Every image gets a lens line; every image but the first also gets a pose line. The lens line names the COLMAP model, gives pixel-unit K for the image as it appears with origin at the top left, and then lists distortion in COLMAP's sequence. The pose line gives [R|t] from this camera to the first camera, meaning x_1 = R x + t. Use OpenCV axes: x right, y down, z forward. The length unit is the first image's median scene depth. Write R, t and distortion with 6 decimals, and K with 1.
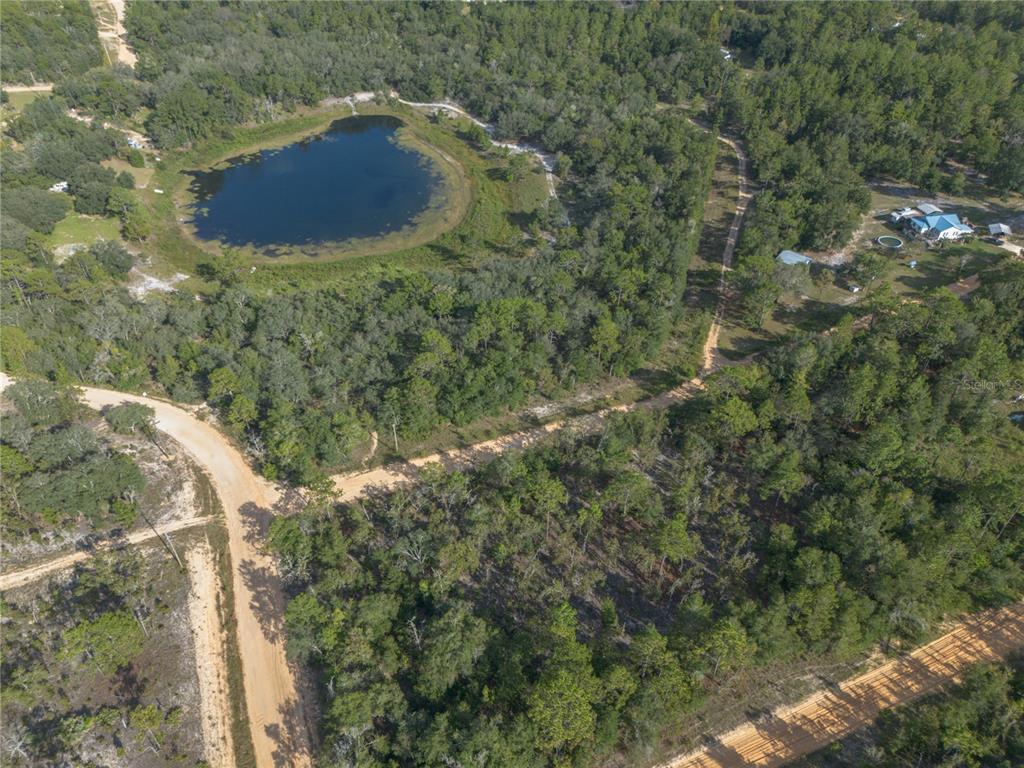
lens RADIAL K [[712.0, 0, 511.1], [0, 712.0, 378.8], [0, 0, 1]] dist [0.038925, -0.013476]
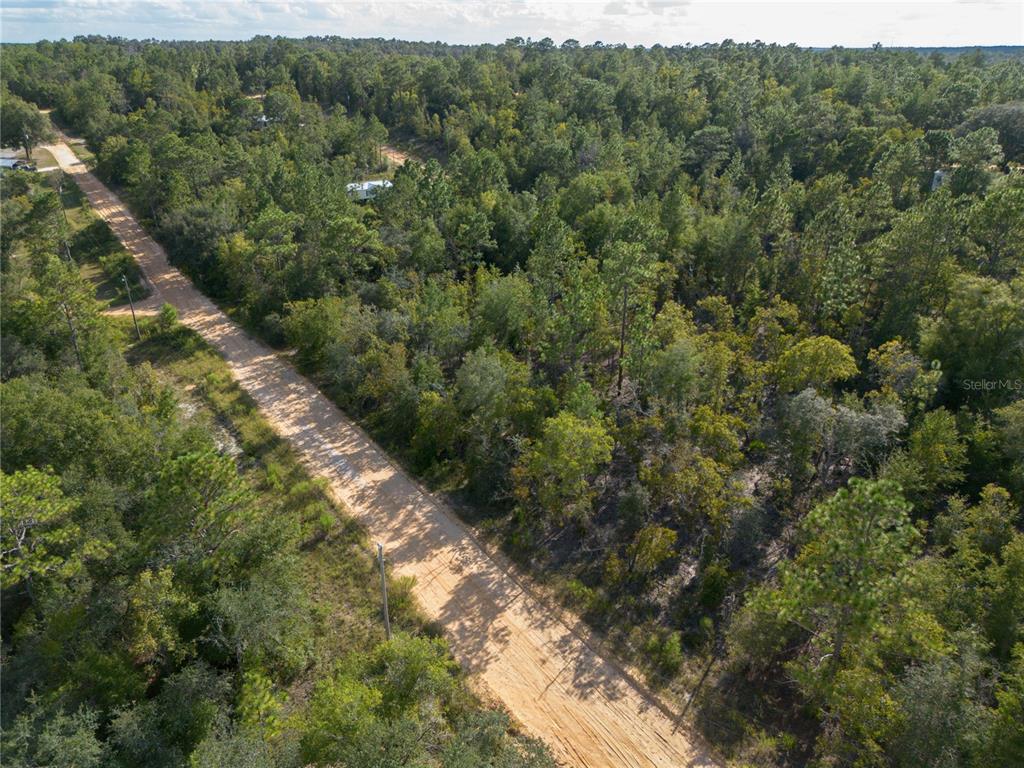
lens RADIAL K [[712.0, 0, 513.4], [0, 712.0, 383.4], [0, 0, 1]] dist [0.038925, -0.013476]
pose [[-0.191640, -0.403986, 0.894466, -0.344644], [0.600641, 0.672491, 0.432418, -0.056686], [-0.776211, 0.620122, 0.113775, 0.793627]]
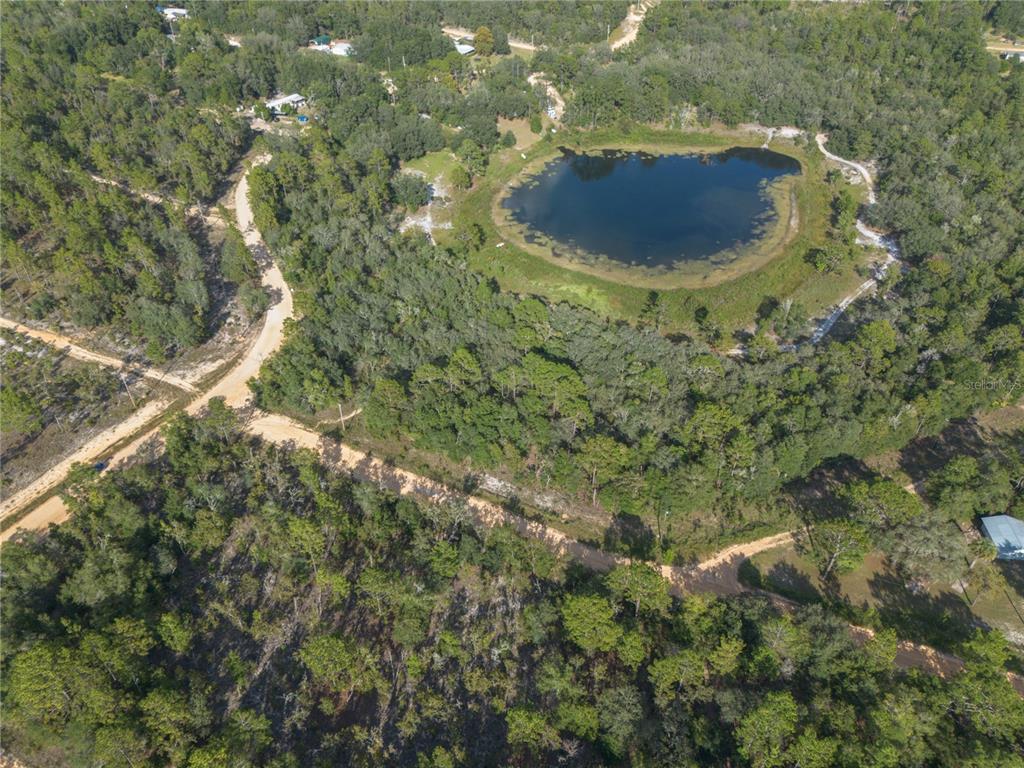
lens RADIAL K [[712.0, 0, 508.1], [0, 712.0, 388.5], [0, 0, 1]] dist [0.038925, -0.013476]
pose [[0.665992, 0.483773, -0.567819, 0.506785], [-0.481041, 0.860303, 0.168755, -0.219144], [0.570135, 0.160755, 0.805670, 0.268937]]
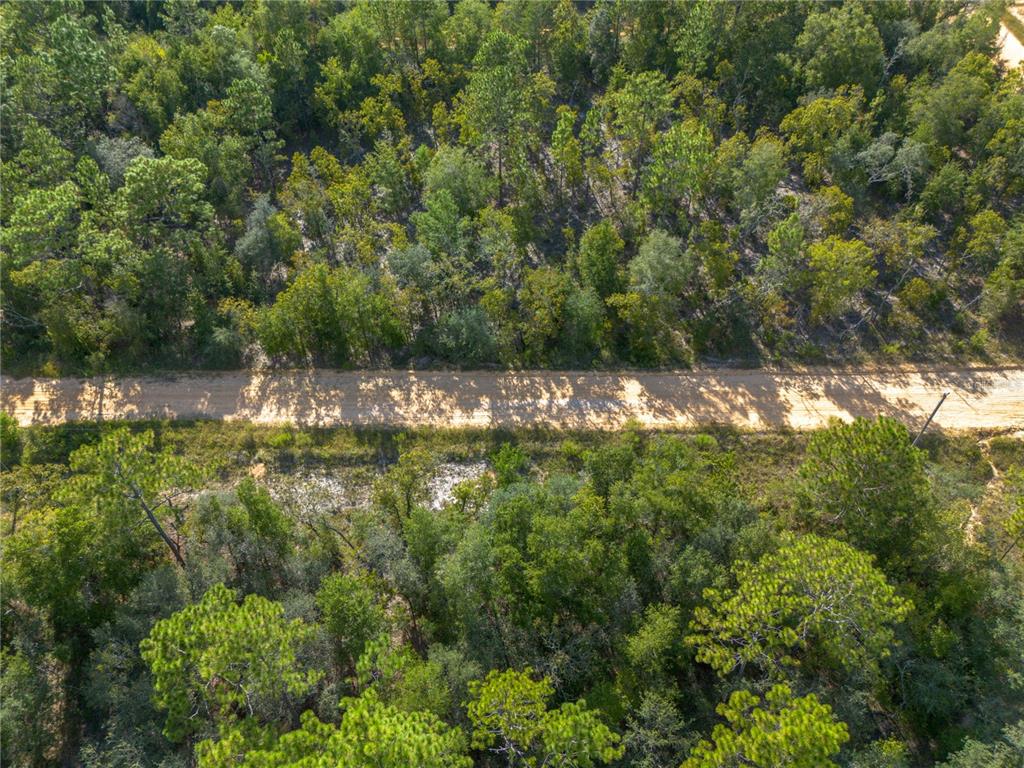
lens RADIAL K [[712.0, 0, 513.0], [0, 712.0, 385.7], [0, 0, 1]] dist [0.038925, -0.013476]
pose [[-0.902969, -0.293915, 0.313465, -0.075150], [0.276853, 0.159974, 0.947502, -0.284759], [-0.328631, 0.942349, -0.063080, 0.965479]]
